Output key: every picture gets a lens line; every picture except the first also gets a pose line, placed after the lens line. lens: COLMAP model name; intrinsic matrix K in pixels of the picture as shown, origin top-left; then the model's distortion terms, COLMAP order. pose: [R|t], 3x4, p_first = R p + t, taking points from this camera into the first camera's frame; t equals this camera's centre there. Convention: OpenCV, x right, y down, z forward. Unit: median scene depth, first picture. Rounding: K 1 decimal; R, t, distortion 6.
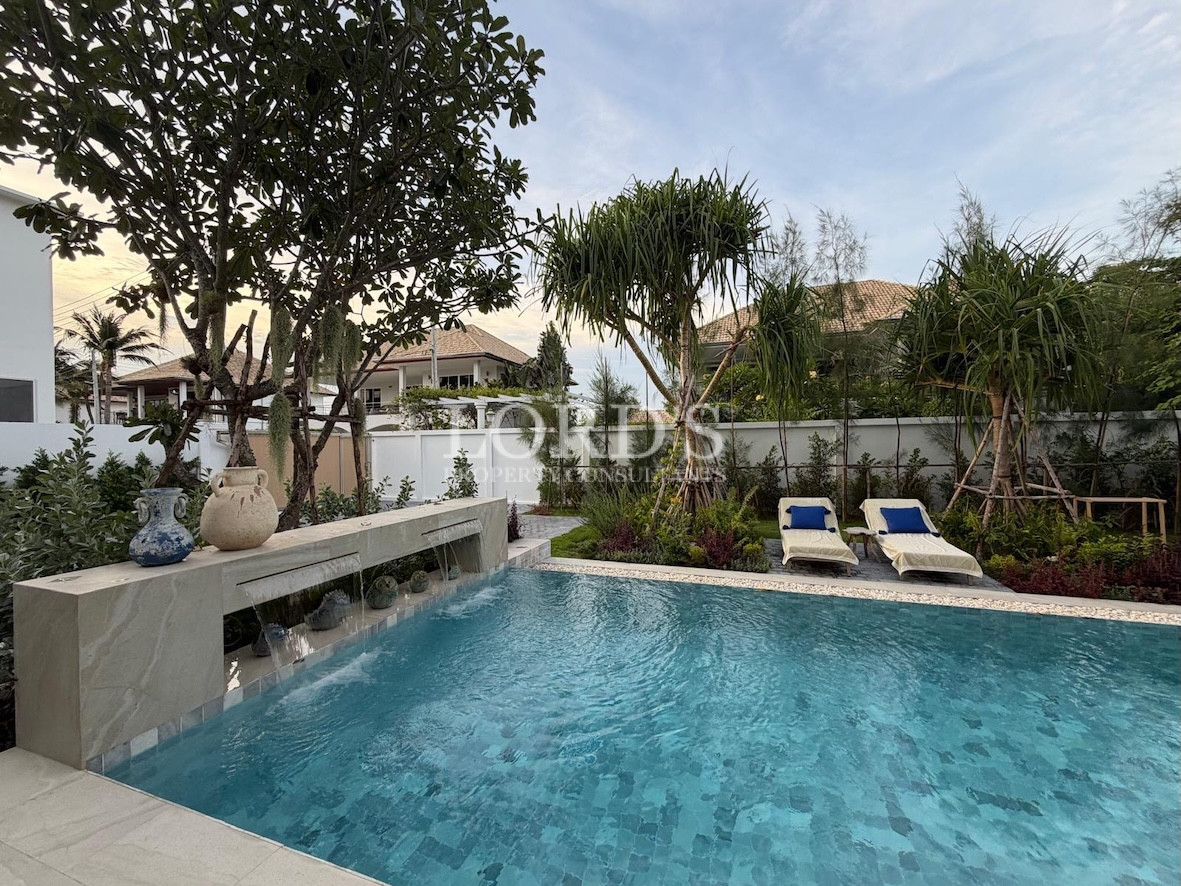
lens RADIAL K [[471.8, 0, 589.6], [0, 471.8, 440.8], [0, 0, 1]] dist [0.000161, -0.000230]
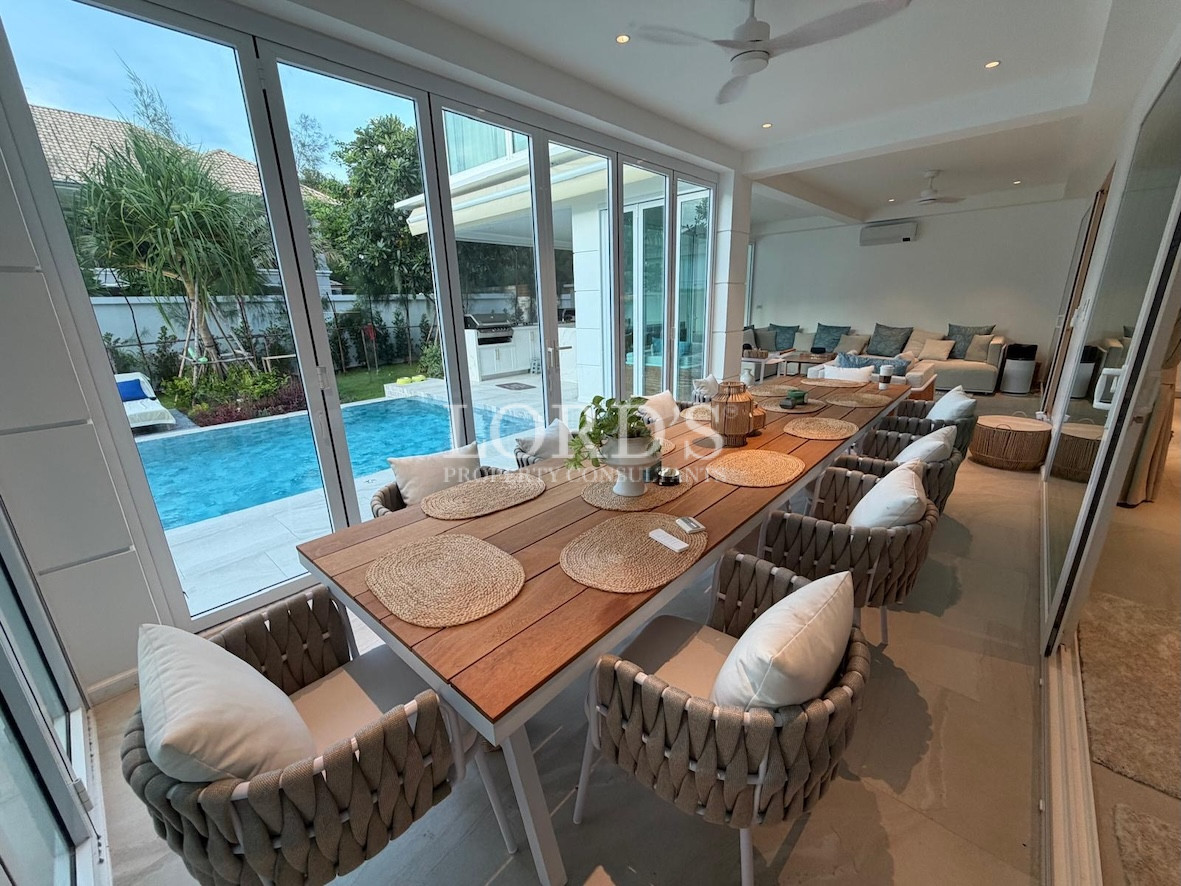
lens RADIAL K [[471.8, 0, 590.4], [0, 471.8, 440.9], [0, 0, 1]] dist [0.000161, -0.000230]
pose [[0.370828, -0.255210, 0.892947, 0.021361], [0.019339, 0.963414, 0.267318, -0.000875], [-0.928500, -0.081860, 0.362197, -0.374383]]
